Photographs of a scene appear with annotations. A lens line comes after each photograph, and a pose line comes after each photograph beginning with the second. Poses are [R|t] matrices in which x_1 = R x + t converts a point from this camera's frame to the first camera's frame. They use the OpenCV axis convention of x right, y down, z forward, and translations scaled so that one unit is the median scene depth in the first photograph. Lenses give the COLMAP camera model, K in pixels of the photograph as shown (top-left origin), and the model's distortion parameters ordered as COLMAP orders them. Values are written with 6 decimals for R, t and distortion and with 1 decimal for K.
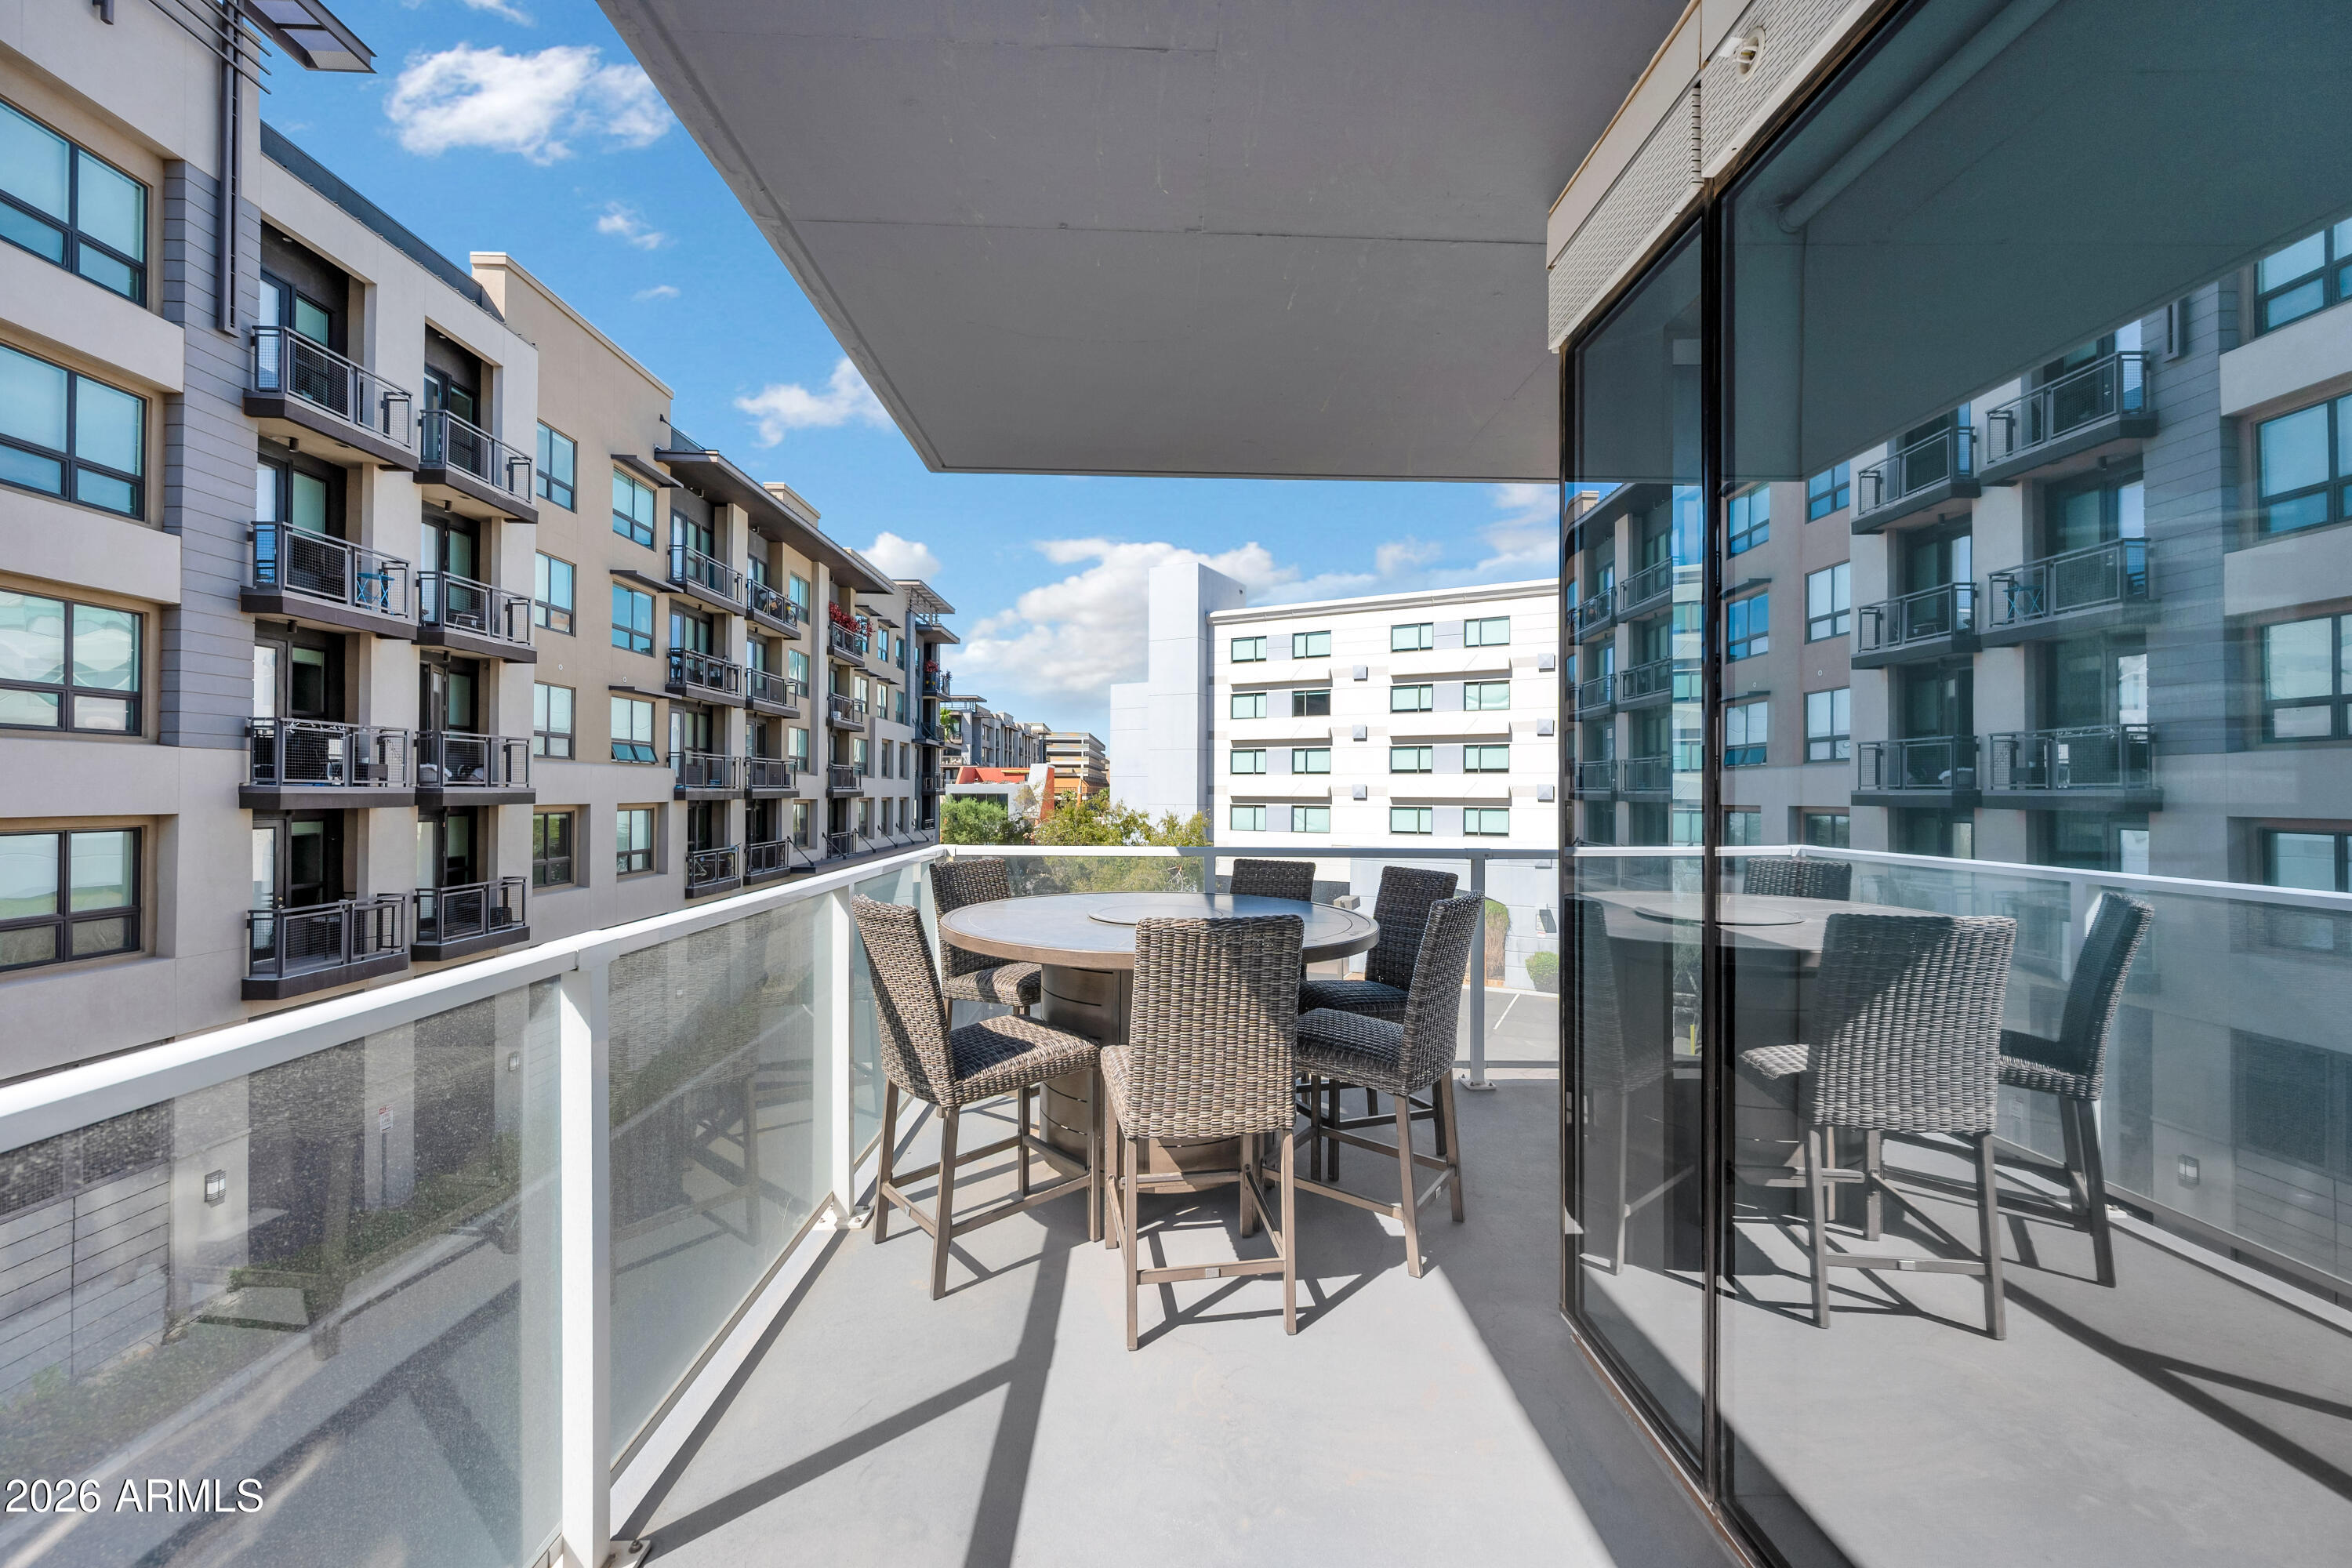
lens RADIAL K [[923.6, 0, 1180.2], [0, 923.6, 791.1], [0, 0, 1]] dist [-0.000778, 0.000357]
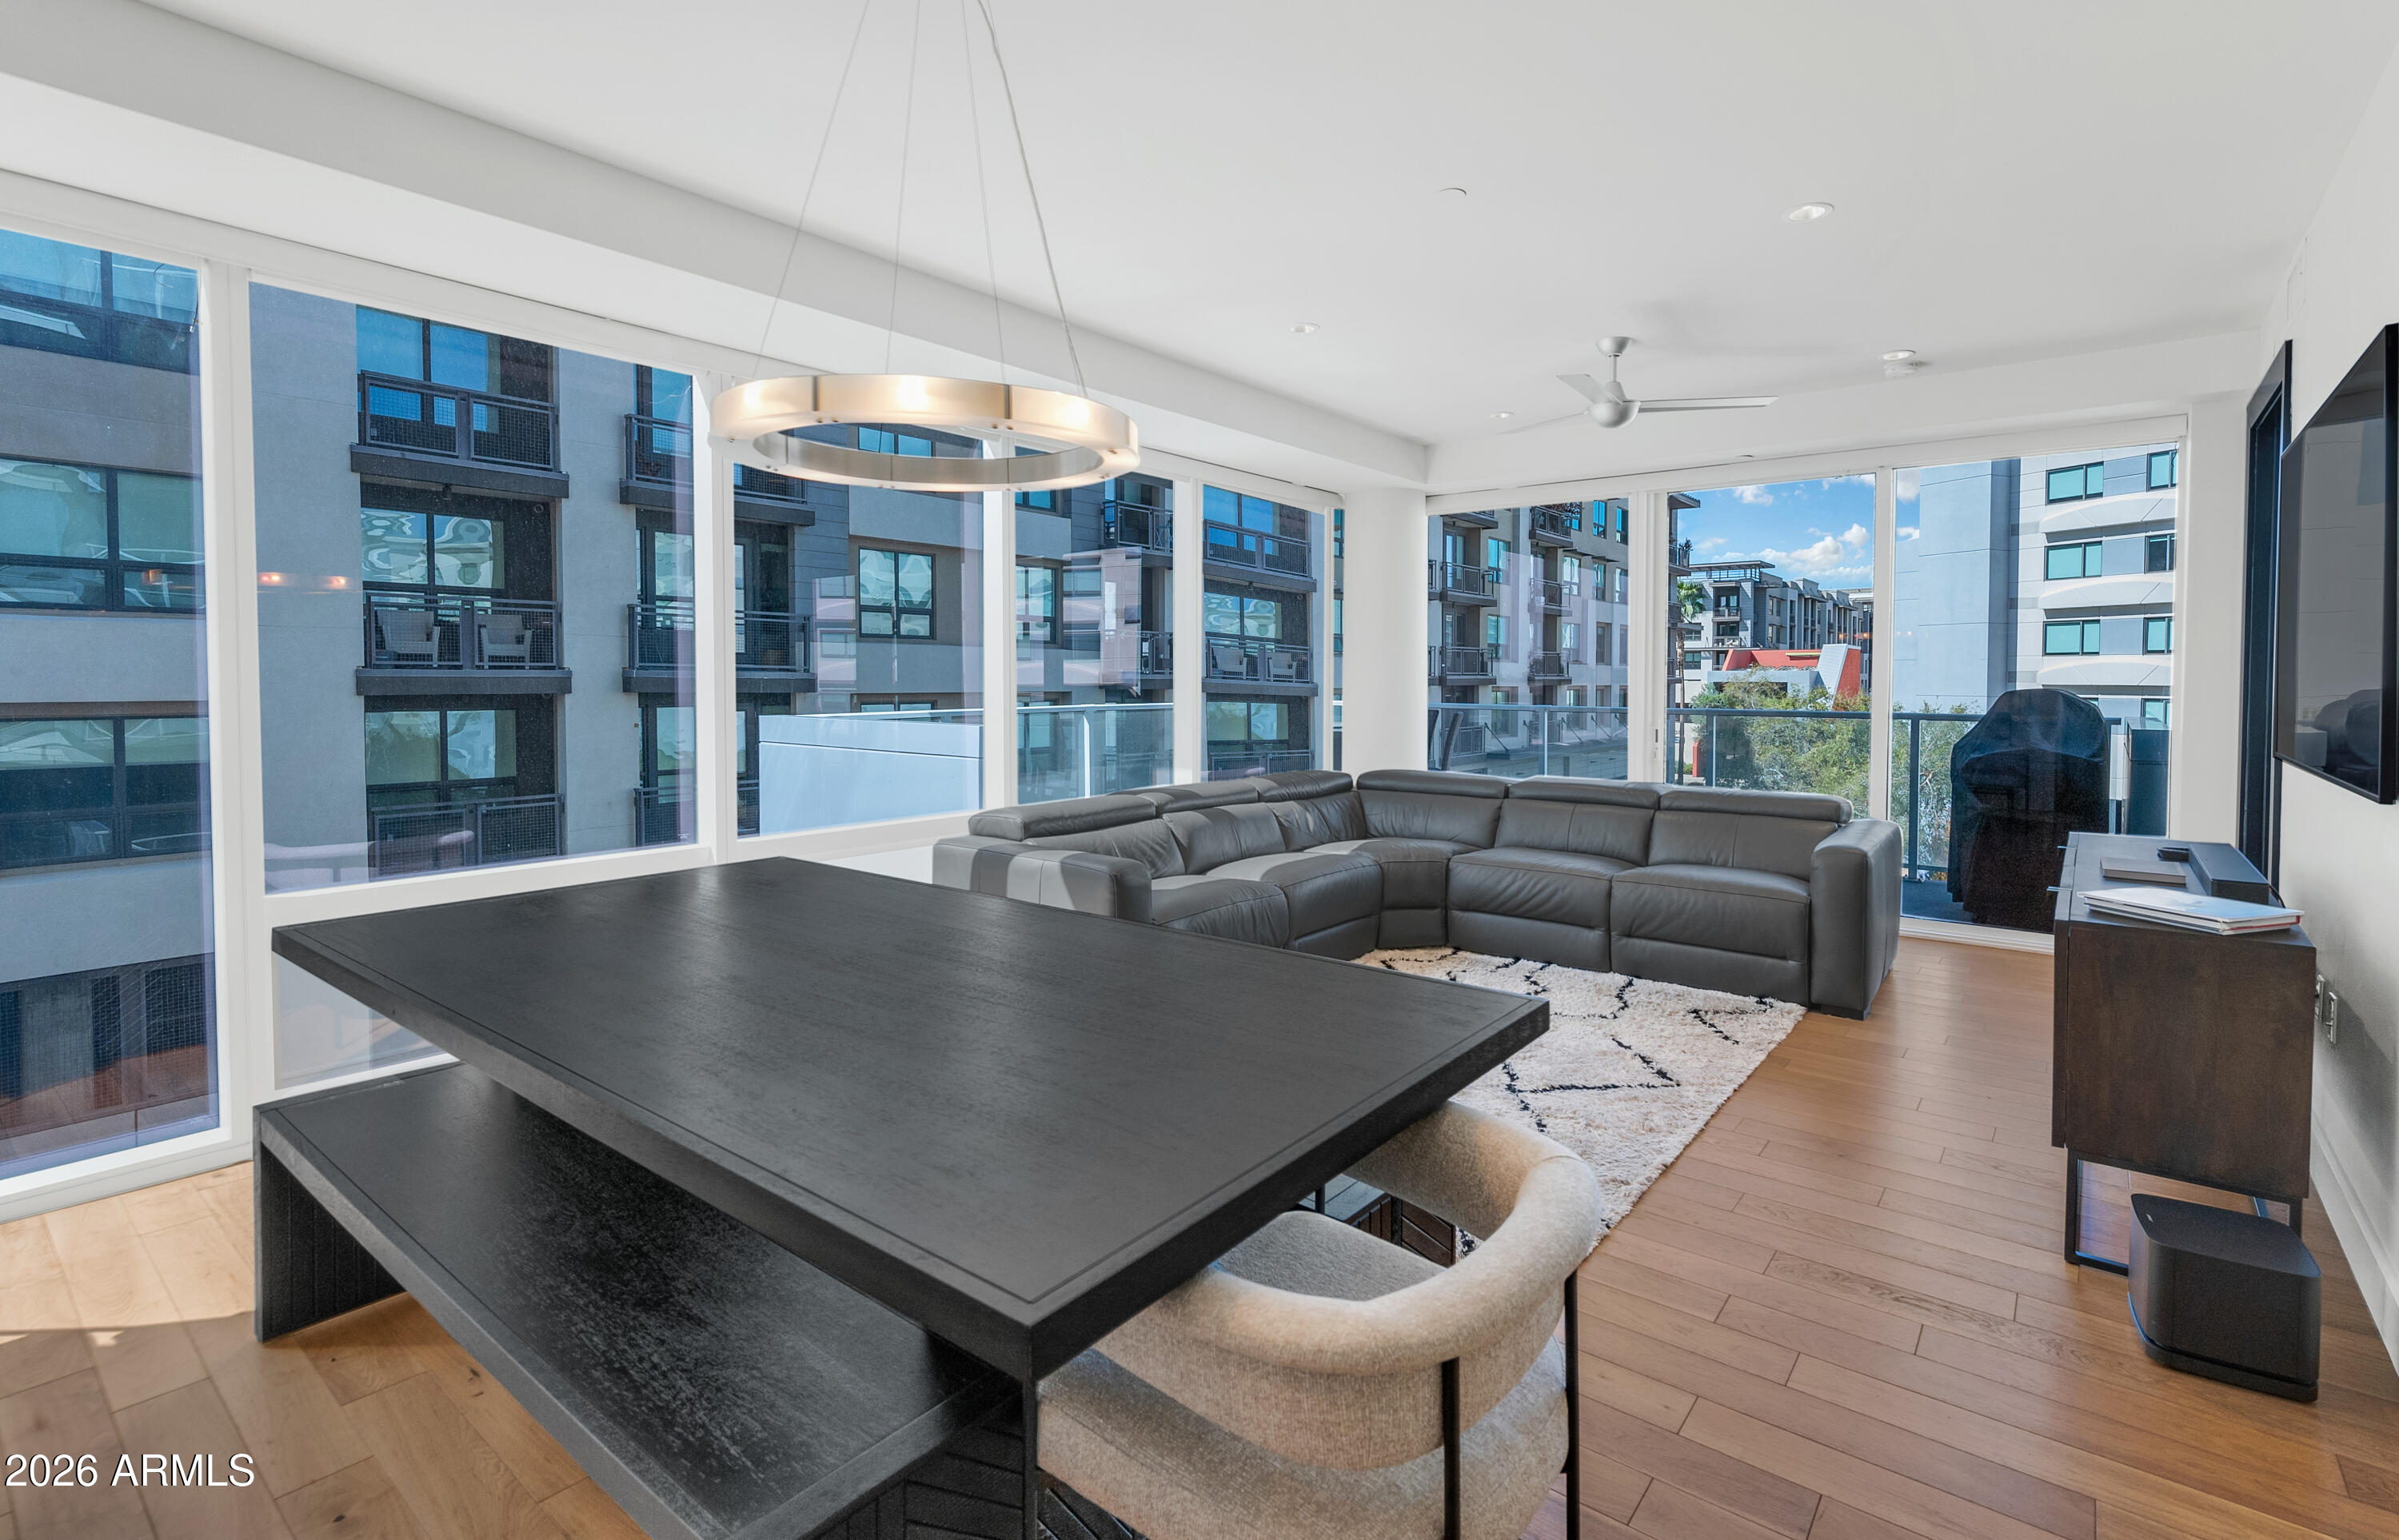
lens RADIAL K [[1111.9, 0, 1198.1], [0, 1111.9, 707.8], [0, 0, 1]] dist [-0.021583, -0.000968]
pose [[0.743625, 0.015935, -0.668408, 0.258815], [0.000686, 0.999697, 0.024597, 0.003903], [0.668597, -0.018749, 0.743388, -0.200754]]
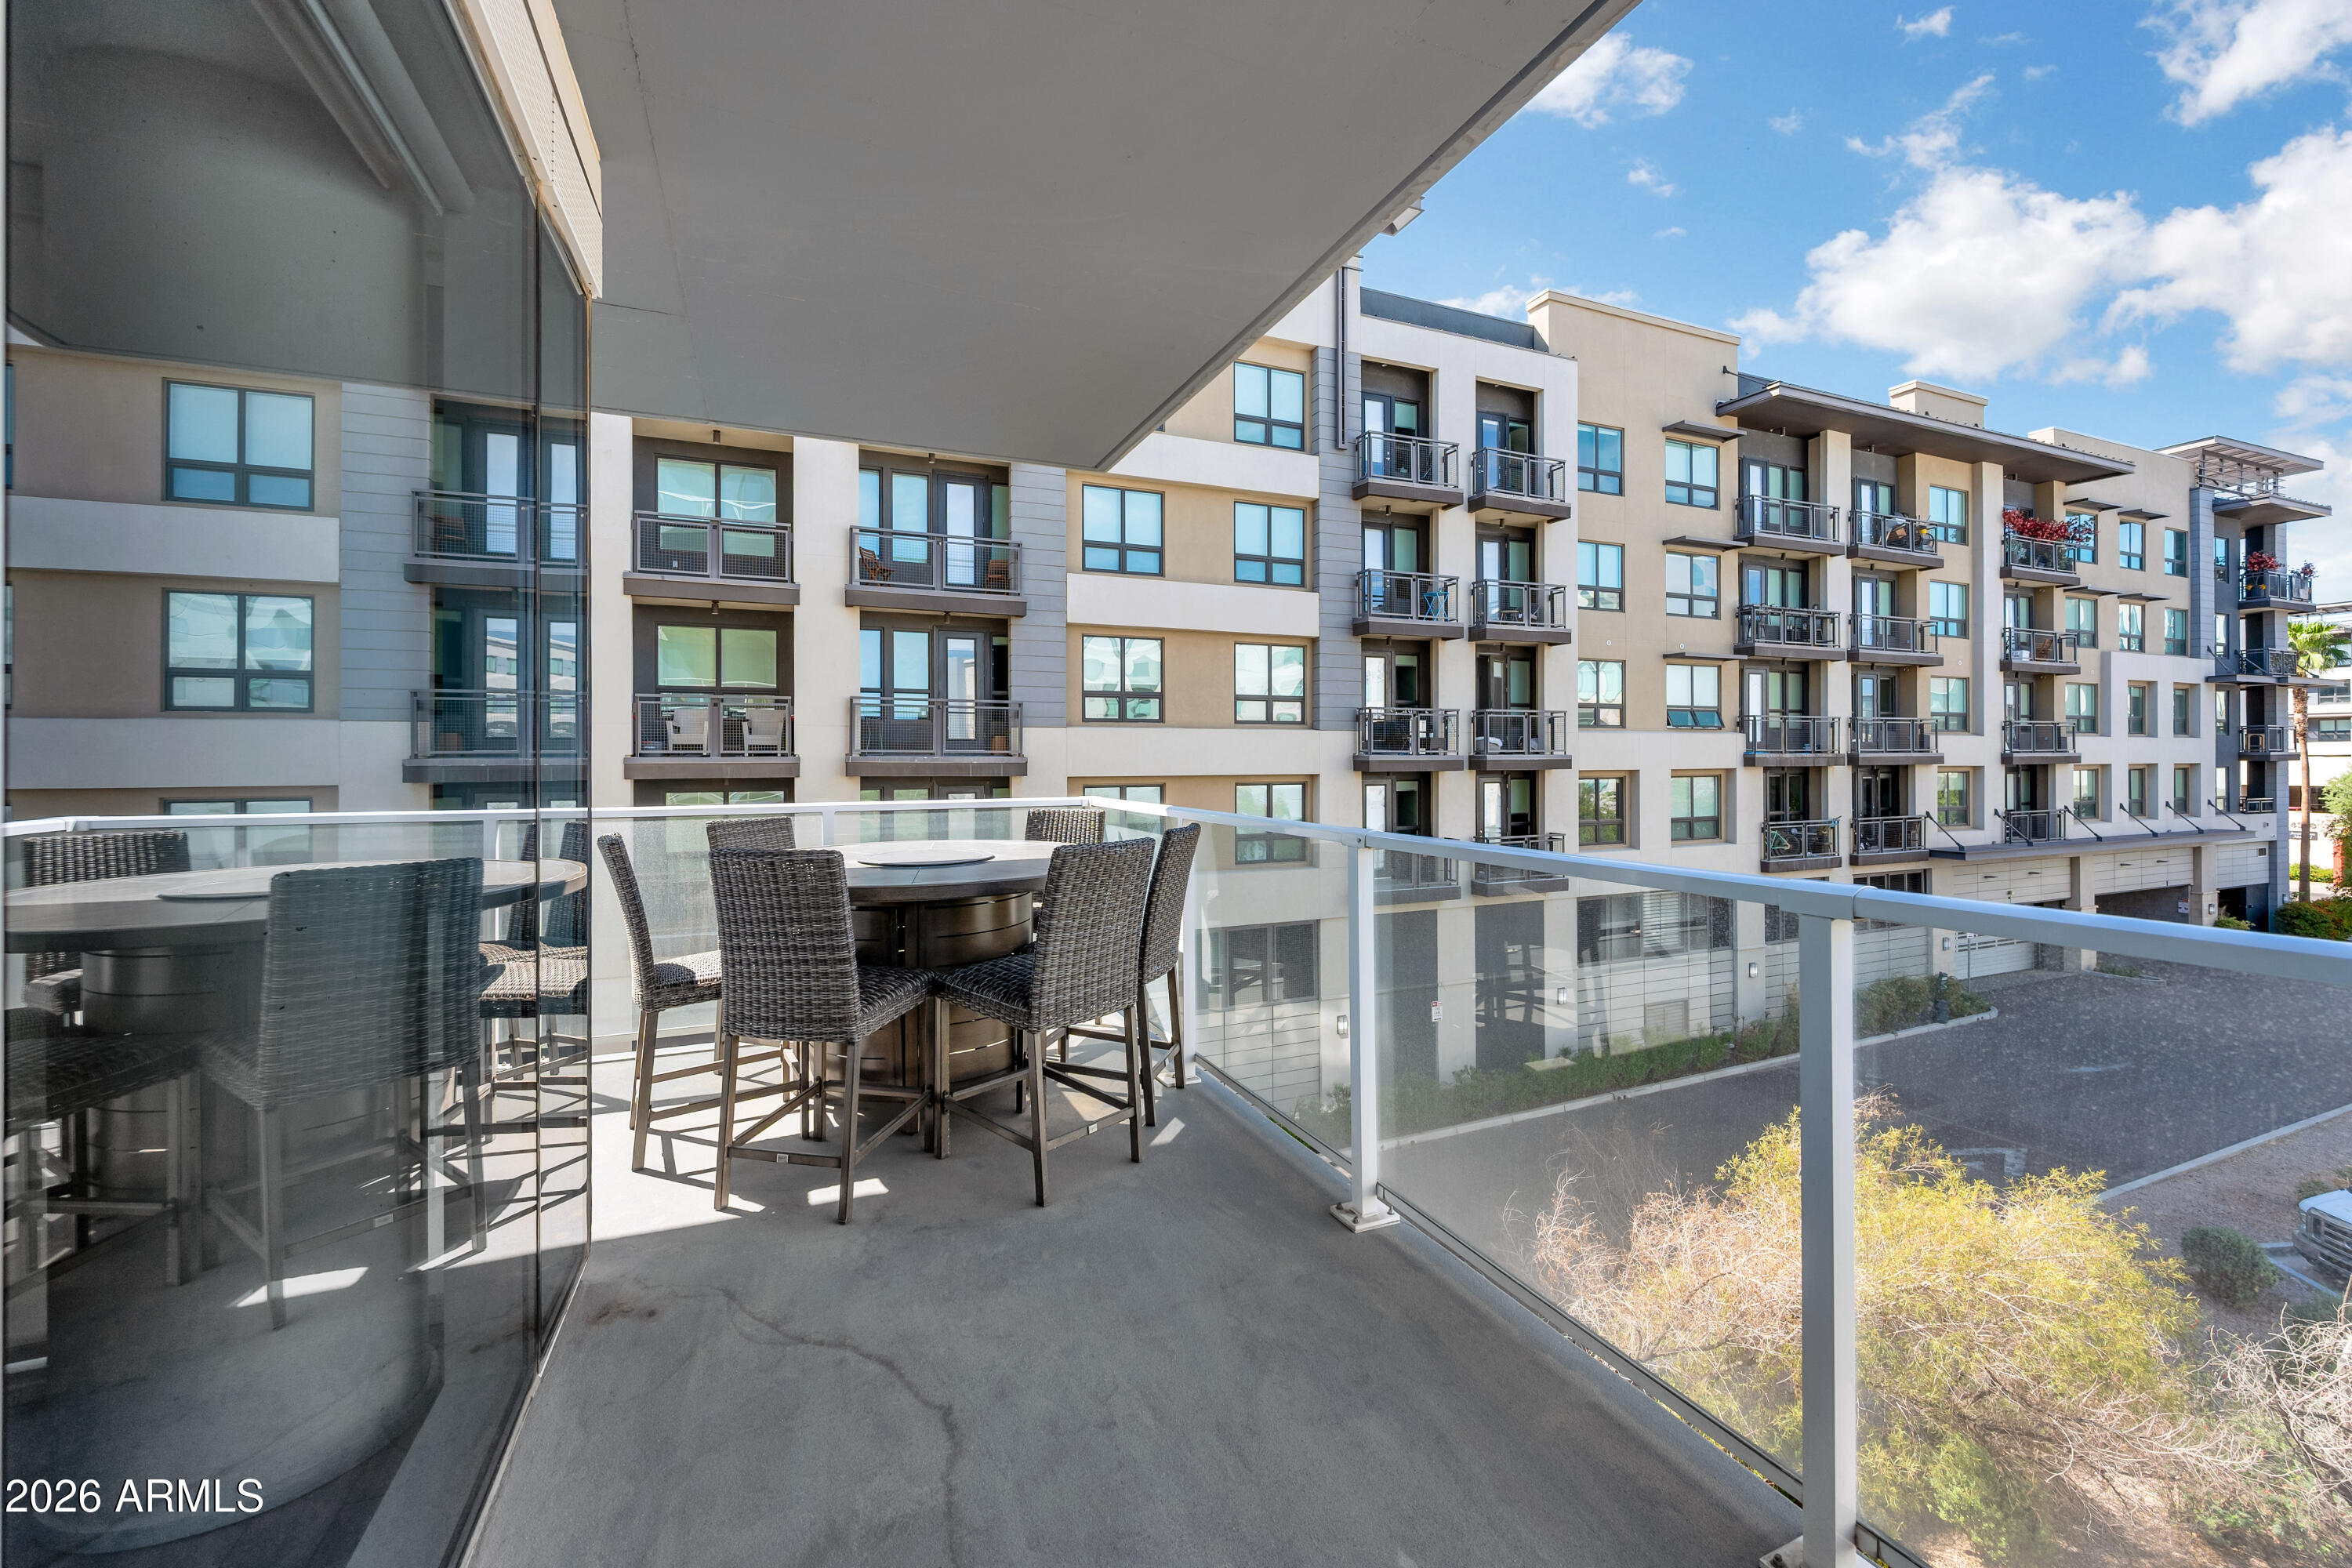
lens RADIAL K [[969.1, 0, 1217.8], [0, 969.1, 764.4], [0, 0, 1]] dist [-0.013793, -0.000447]
pose [[0.350140, -0.001082, -0.936697, 0.245245], [0.006559, 0.999978, 0.001297, 0.003622], [0.936674, -0.006598, 0.350139, 0.190866]]
